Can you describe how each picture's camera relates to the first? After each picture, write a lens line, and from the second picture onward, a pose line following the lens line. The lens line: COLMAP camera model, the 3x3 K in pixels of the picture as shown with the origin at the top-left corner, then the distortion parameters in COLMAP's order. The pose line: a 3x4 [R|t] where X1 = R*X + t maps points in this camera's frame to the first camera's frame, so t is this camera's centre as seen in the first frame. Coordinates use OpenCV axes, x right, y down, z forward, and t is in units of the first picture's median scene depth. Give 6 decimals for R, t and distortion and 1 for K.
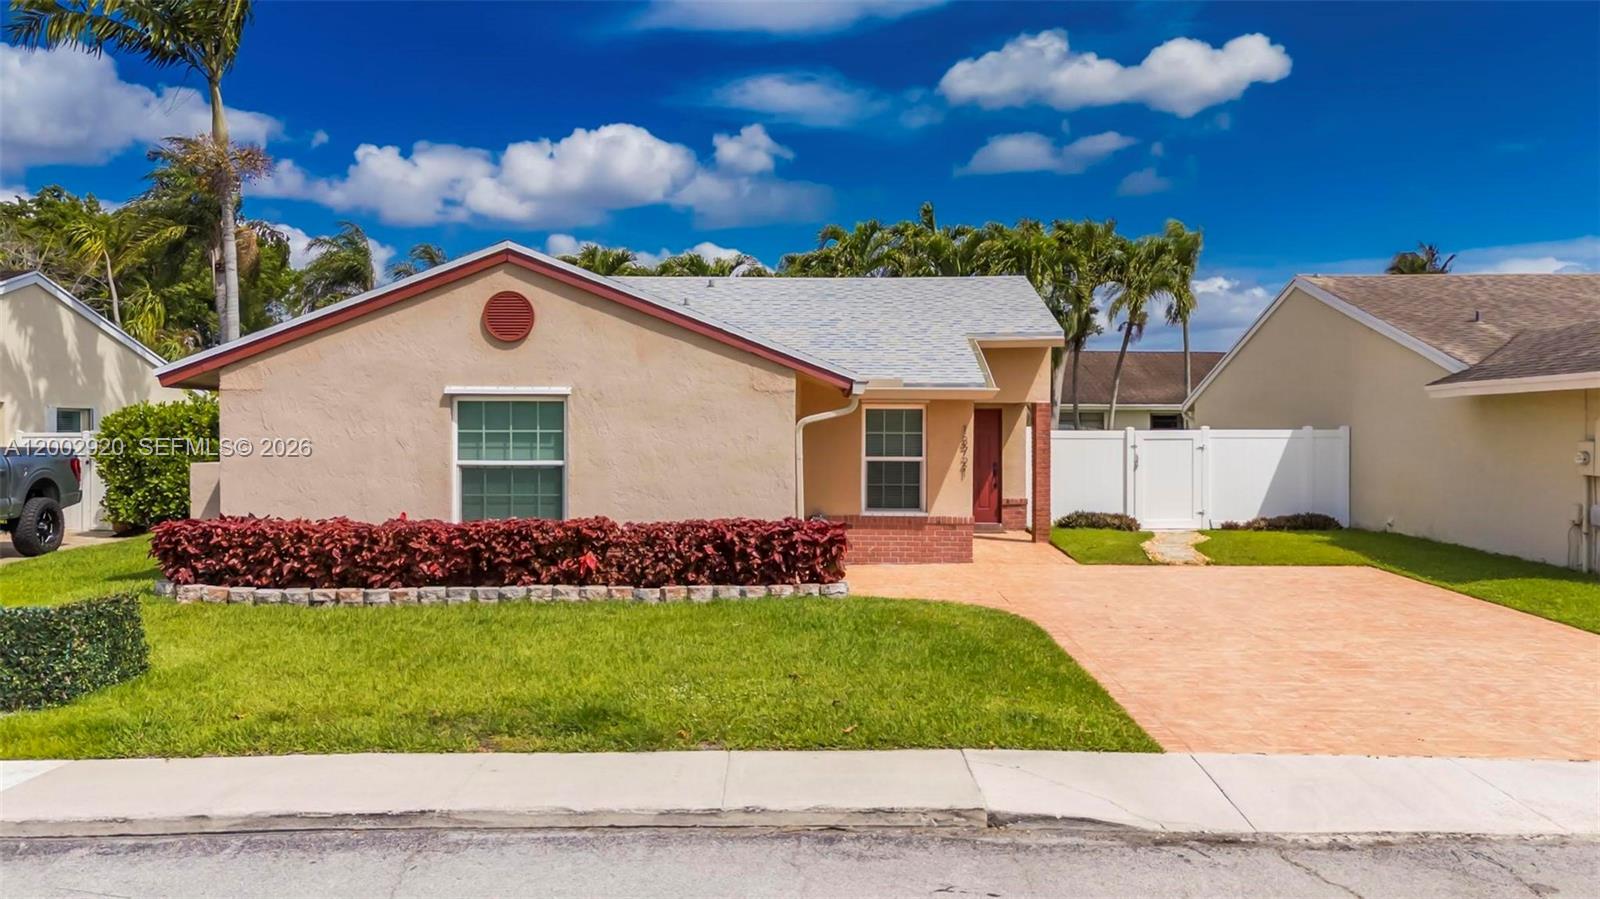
lens RADIAL K [[1198.9, 0, 697.2], [0, 1198.9, 445.0], [0, 0, 1]] dist [0.077517, -0.002328]
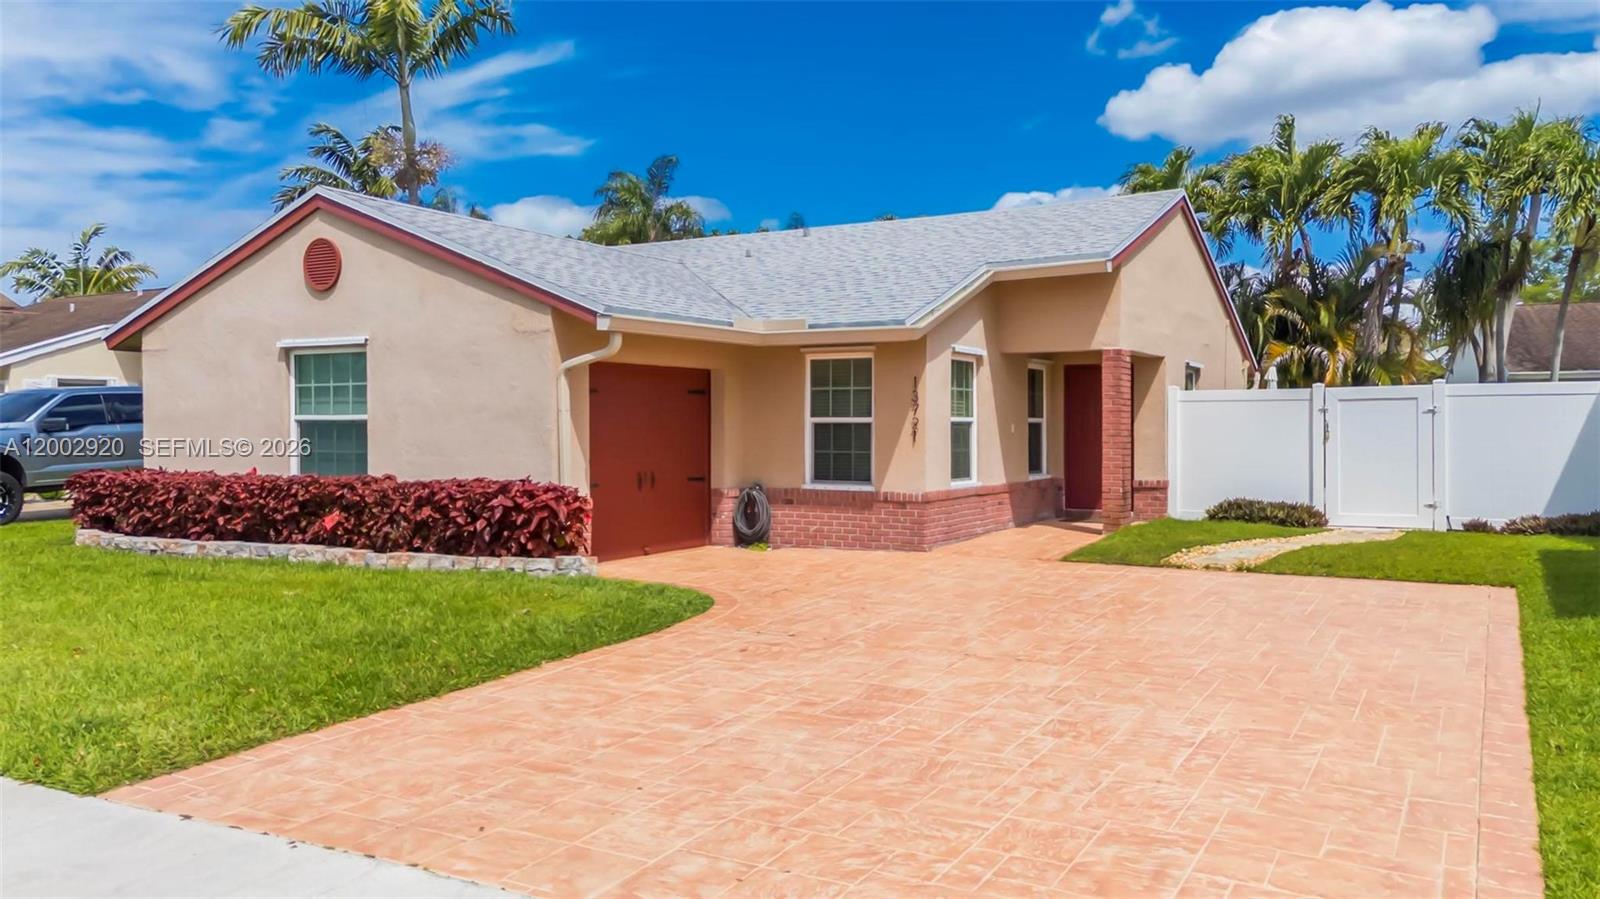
lens RADIAL K [[1150.8, 0, 835.3], [0, 1150.8, 449.1], [0, 0, 1]] dist [0.072121, 0.007036]
pose [[0.873100, 0.005620, -0.487509, 0.643528], [-0.005685, 0.999983, 0.001347, 0.035901], [0.487508, 0.001596, 0.873117, 0.377737]]
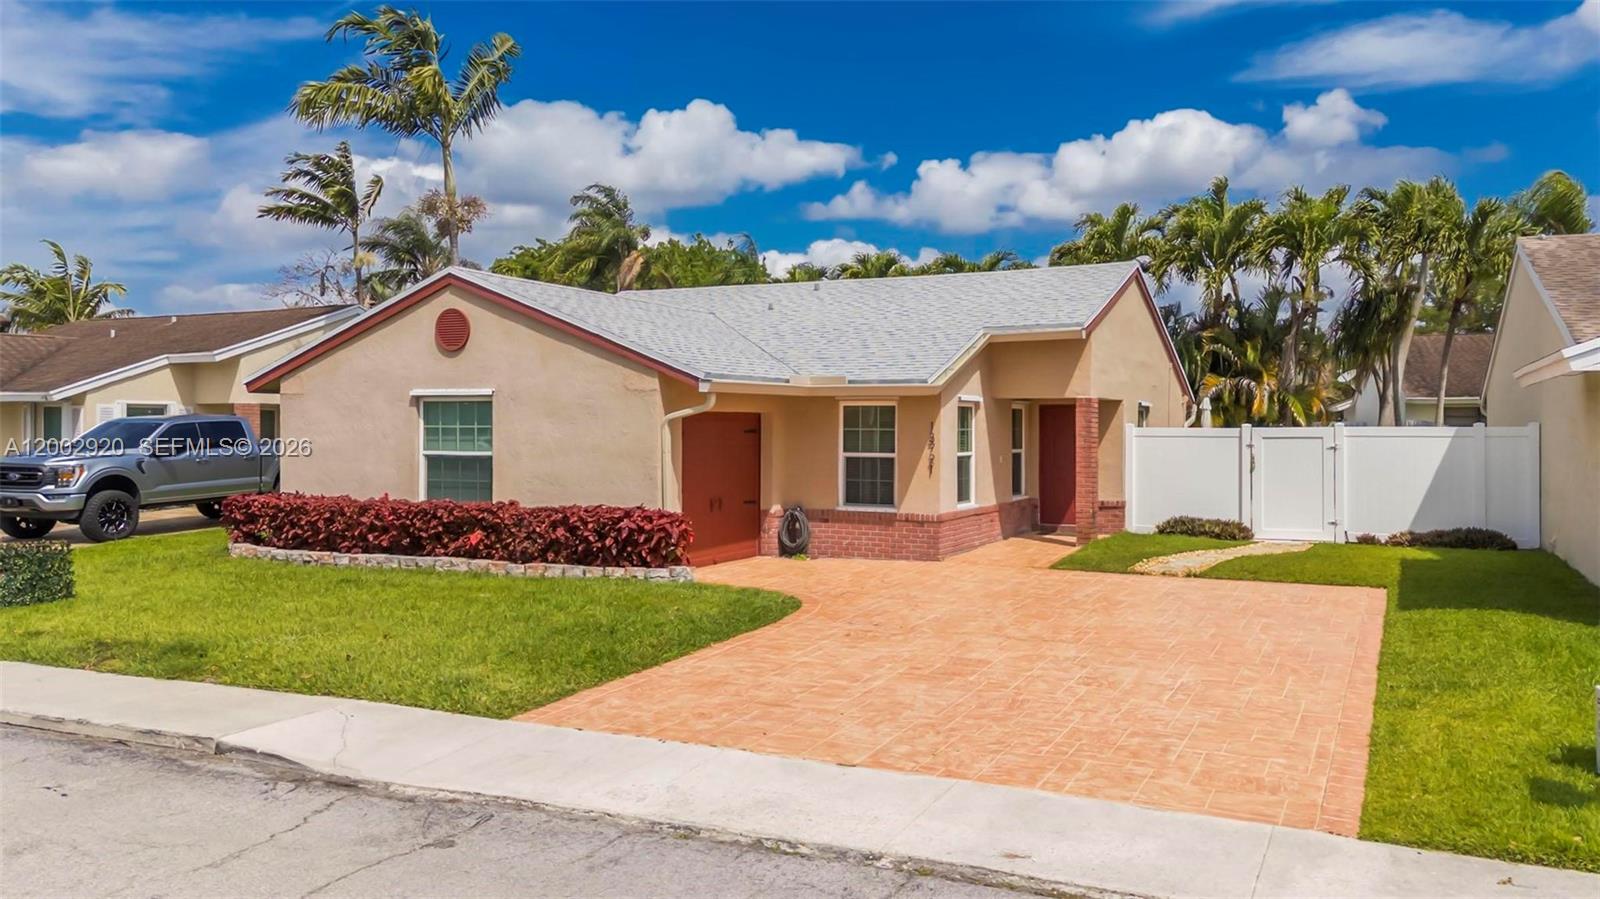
lens RADIAL K [[1192.0, 0, 808.7], [0, 1192.0, 440.0], [0, 0, 1]] dist [0.079324, -0.003904]
pose [[0.895299, 0.004981, -0.445438, 0.672288], [-0.007063, 0.999971, -0.003014, 0.002860], [0.445409, 0.005845, 0.895308, 0.095319]]
